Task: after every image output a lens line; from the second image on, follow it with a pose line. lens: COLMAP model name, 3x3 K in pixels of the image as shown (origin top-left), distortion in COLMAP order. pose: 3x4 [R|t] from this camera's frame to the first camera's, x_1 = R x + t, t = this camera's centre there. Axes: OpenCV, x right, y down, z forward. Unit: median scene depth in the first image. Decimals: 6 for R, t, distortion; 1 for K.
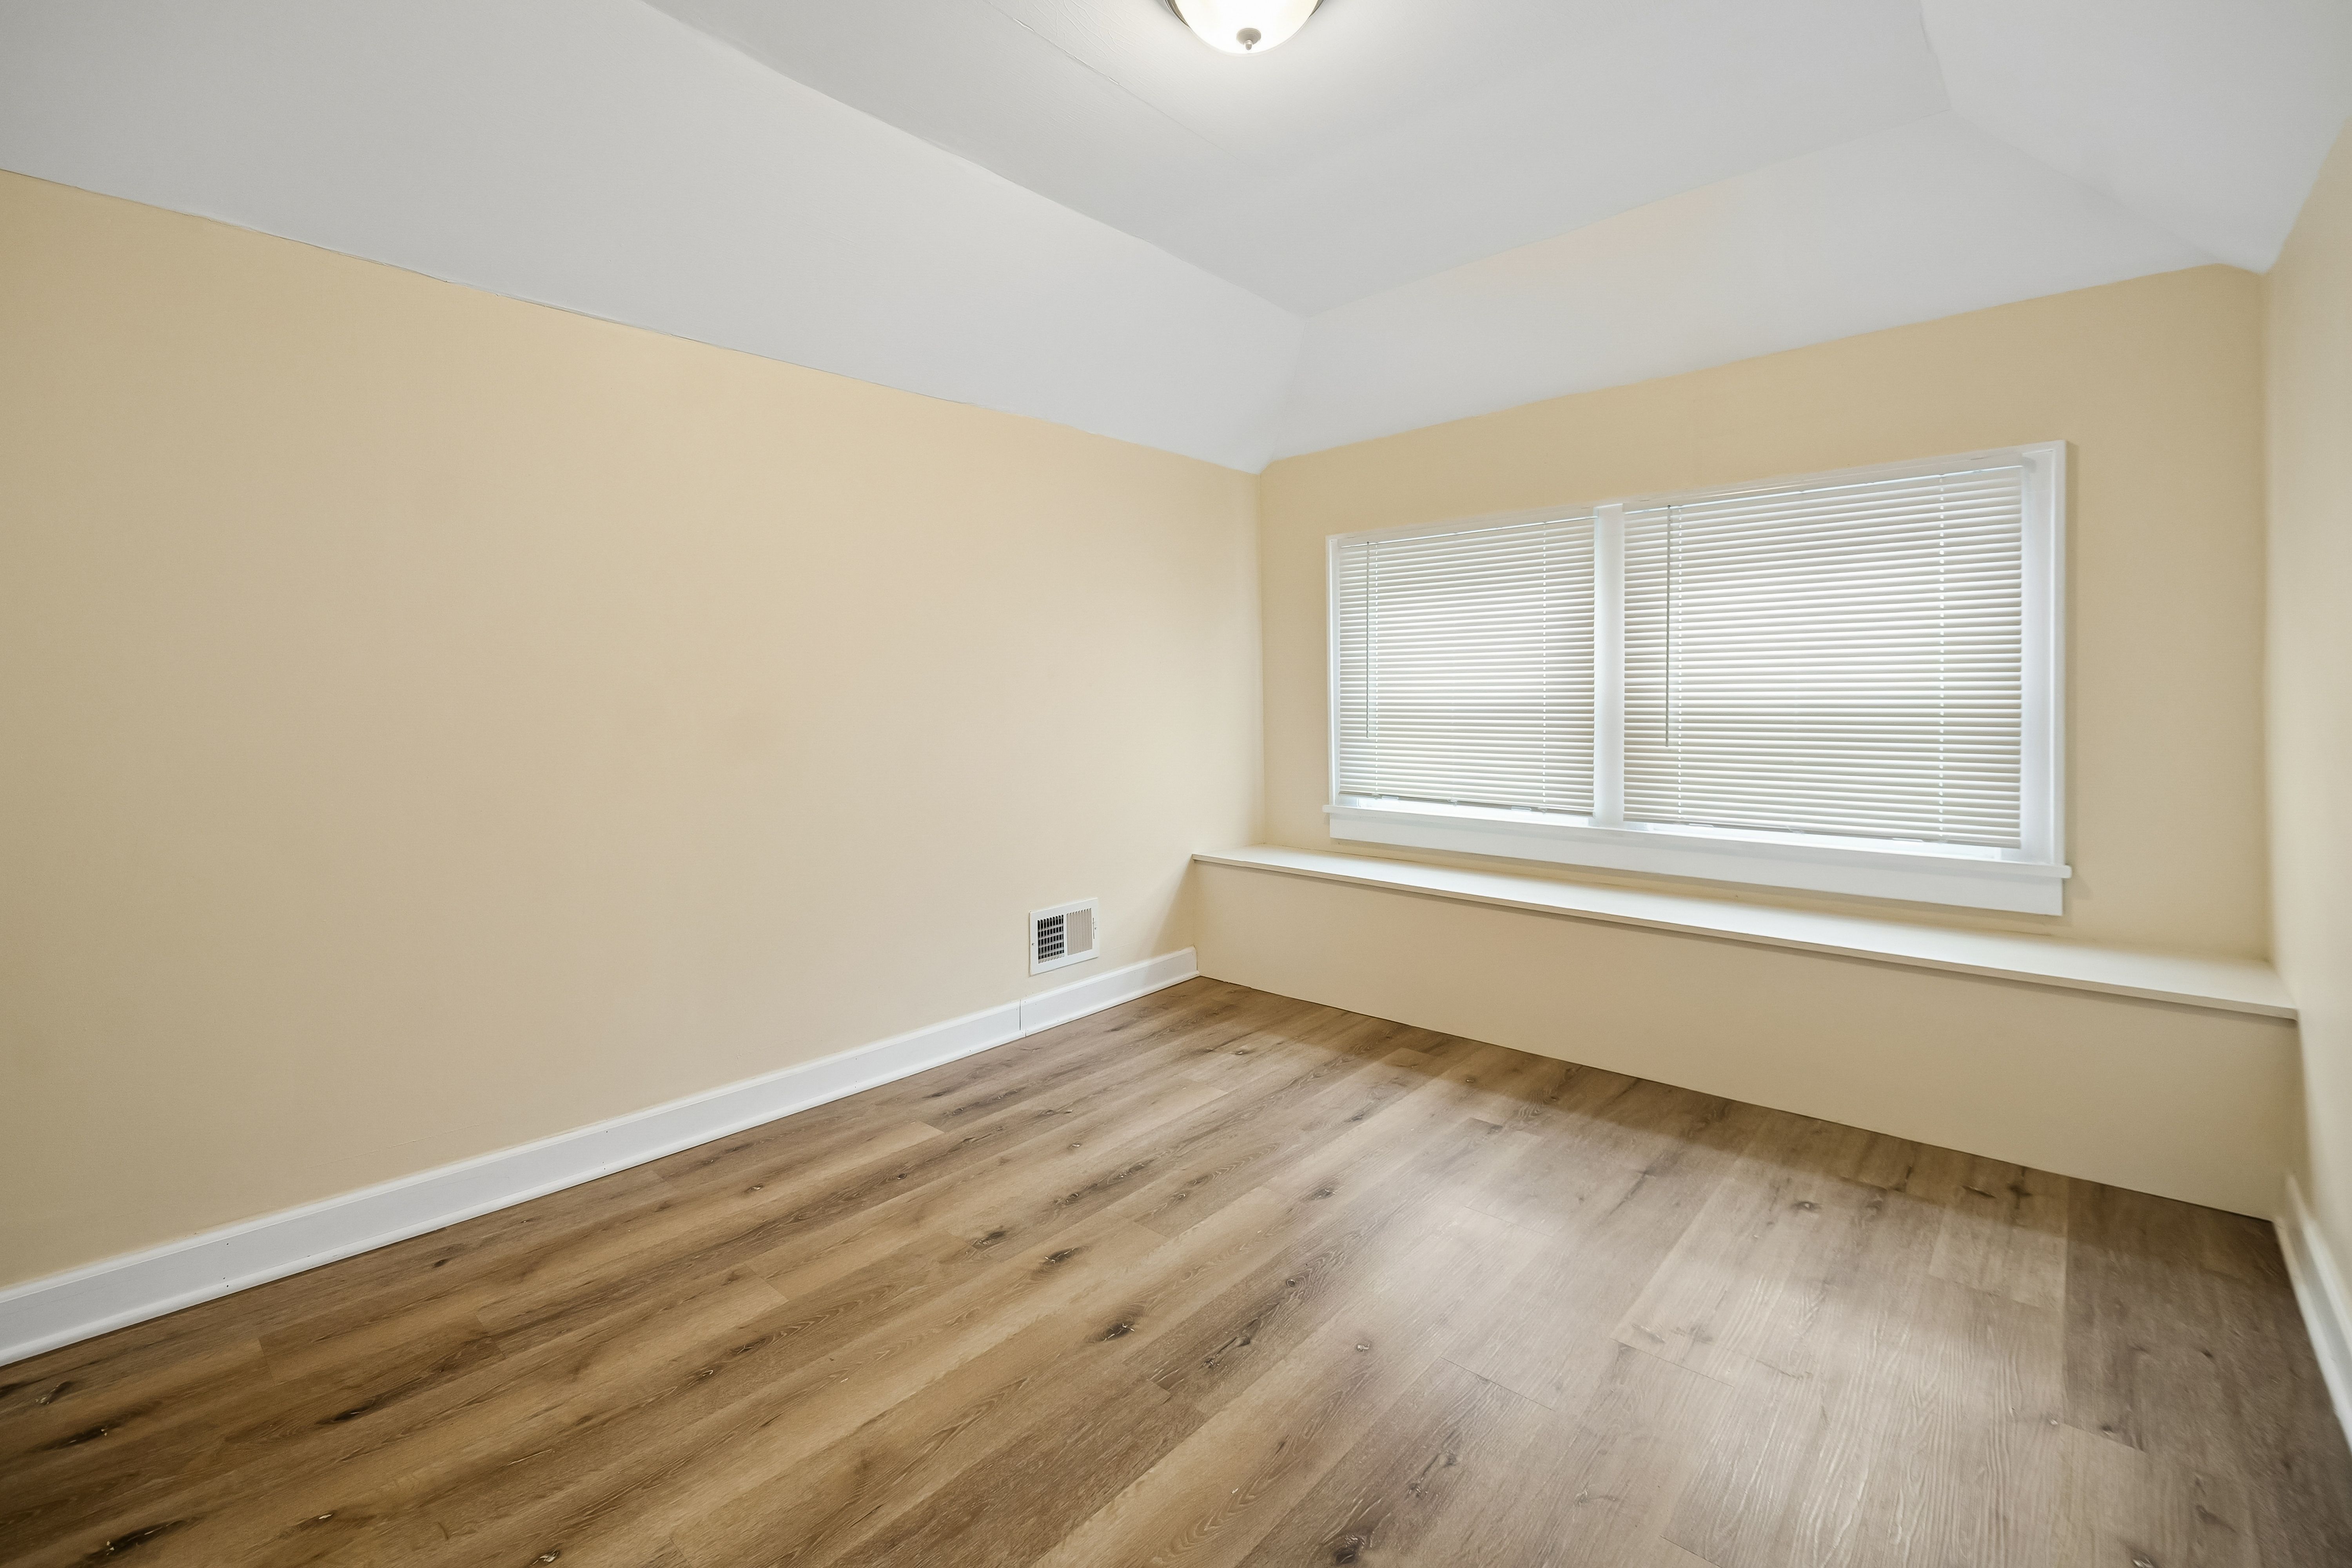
lens RADIAL K [[1017.3, 0, 1176.5], [0, 1017.3, 725.2], [0, 0, 1]] dist [0.008113, -0.000415]
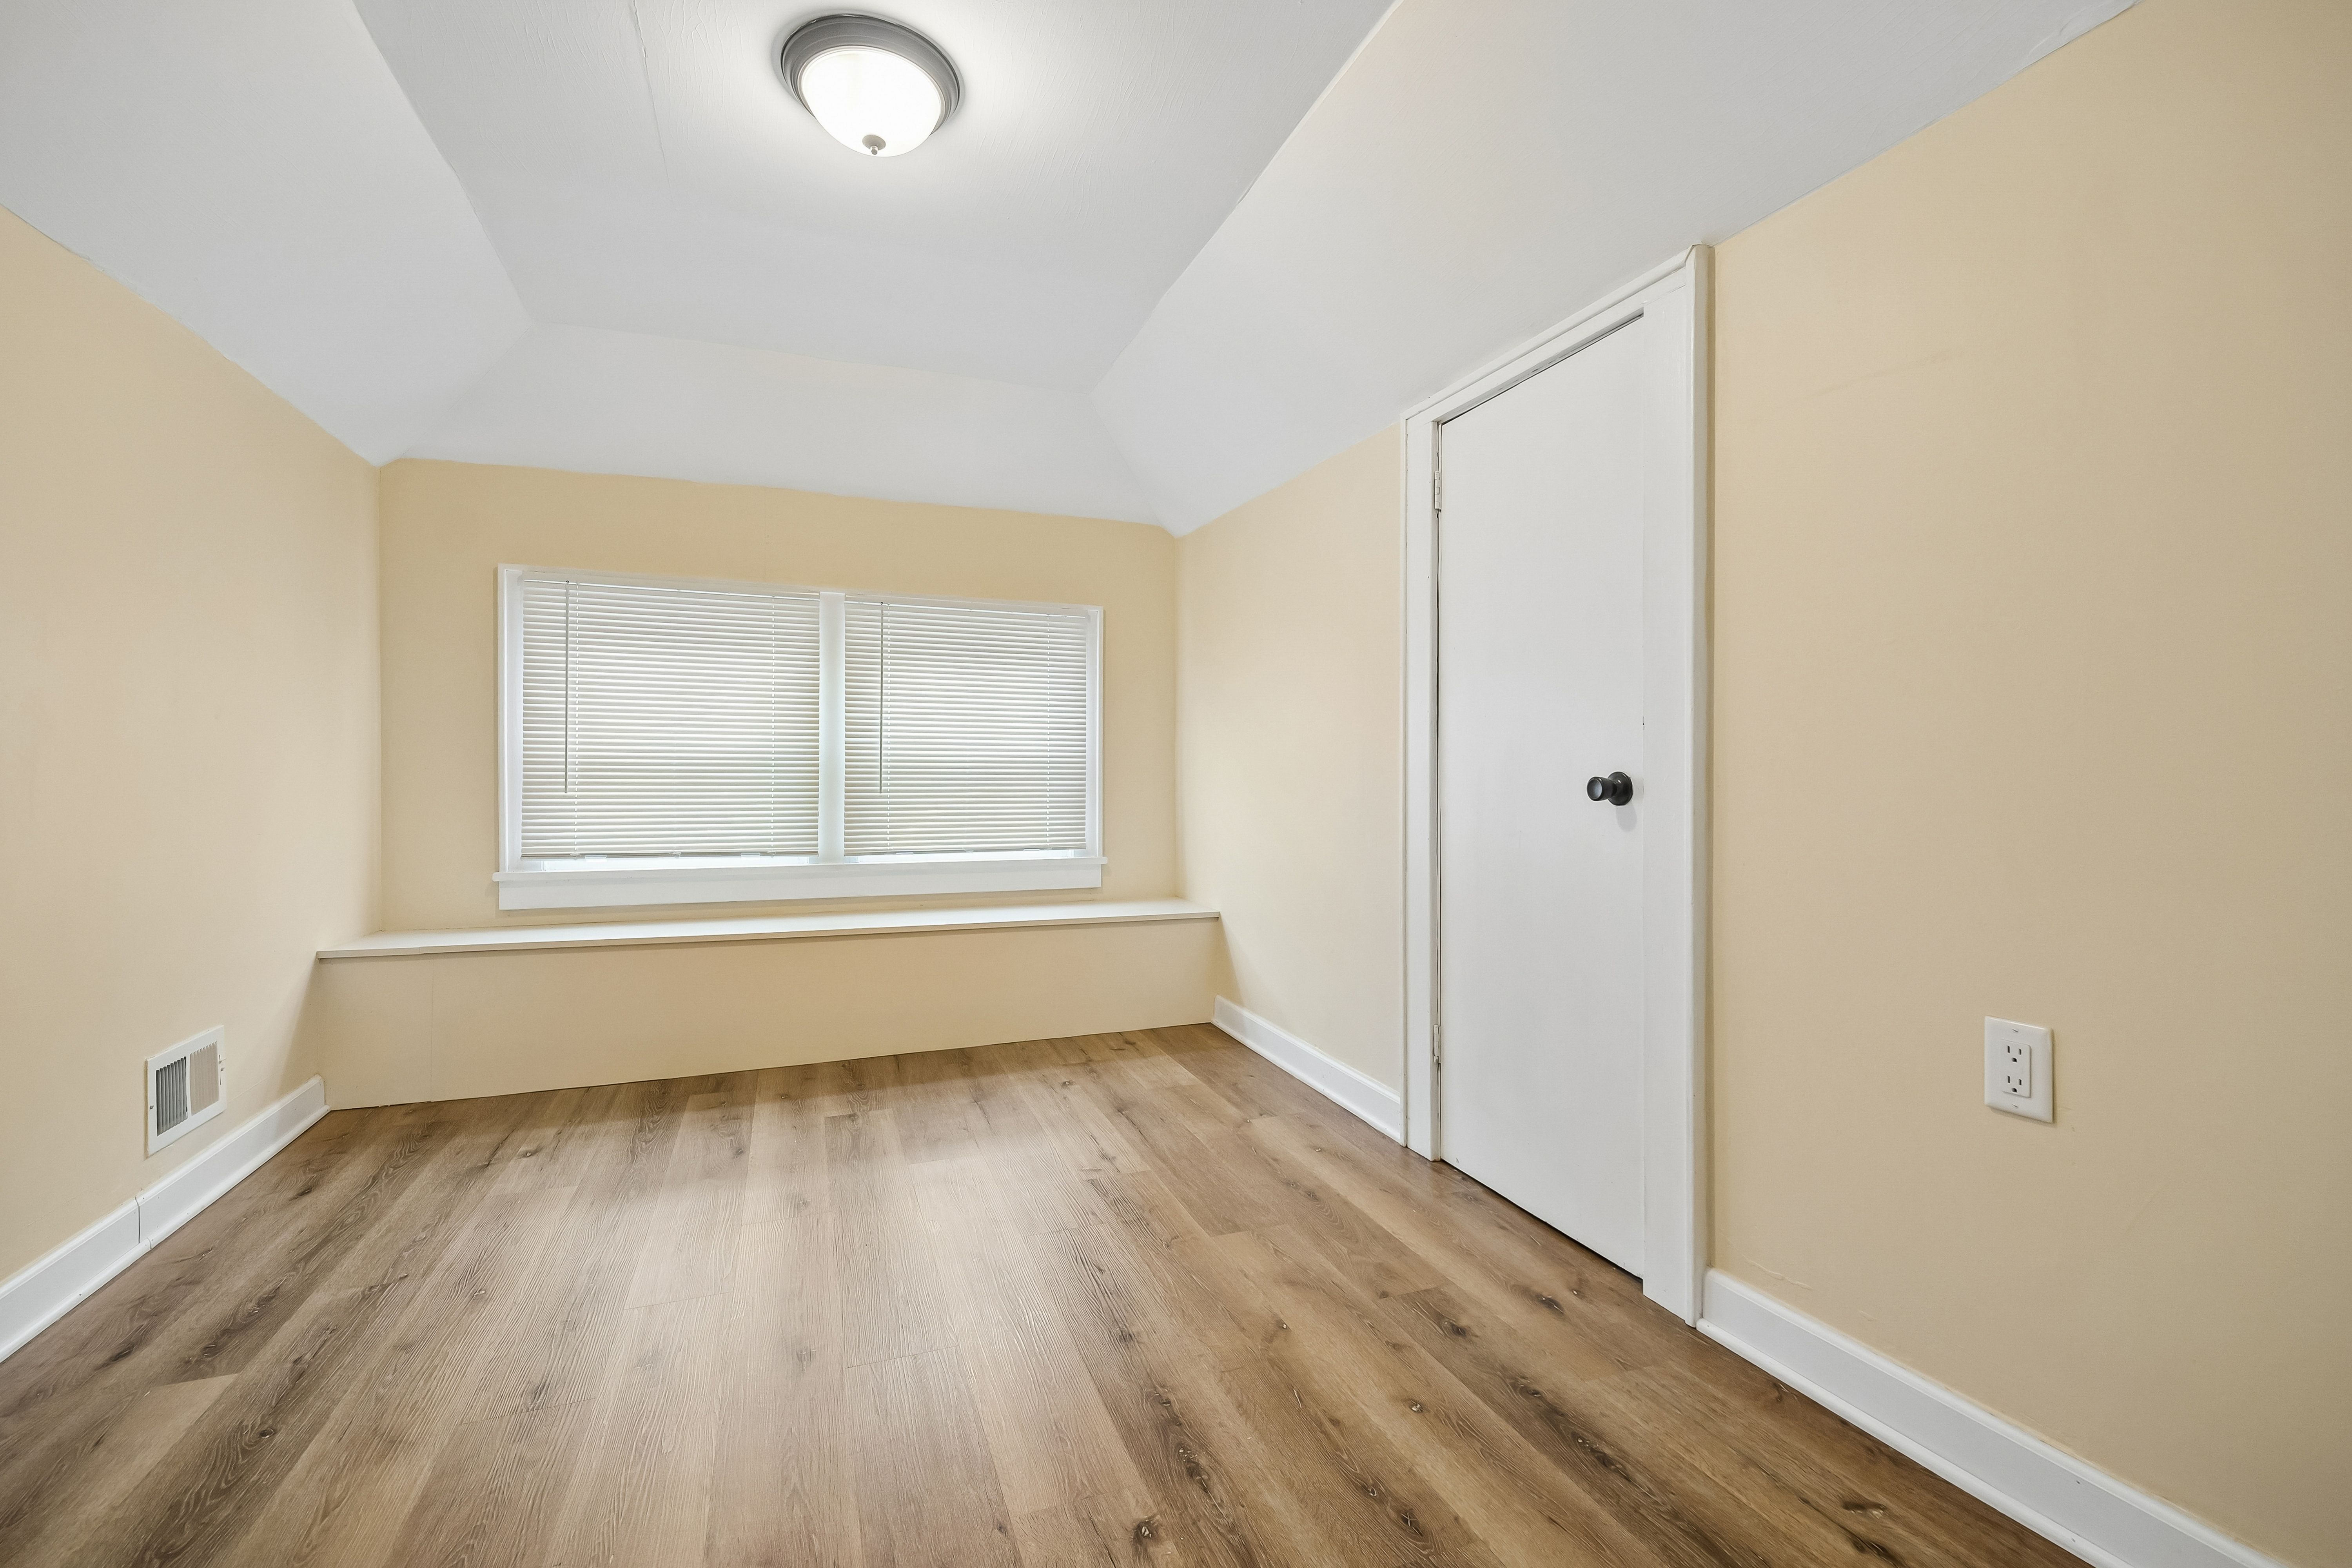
lens RADIAL K [[992.6, 0, 1180.3], [0, 992.6, 780.0], [0, 0, 1]] dist [0.000989, -0.000142]
pose [[0.446788, -0.000592, 0.894640, -0.418933], [0.016756, 0.999830, -0.007707, 0.018883], [-0.894483, 0.018434, 0.446722, 0.114233]]
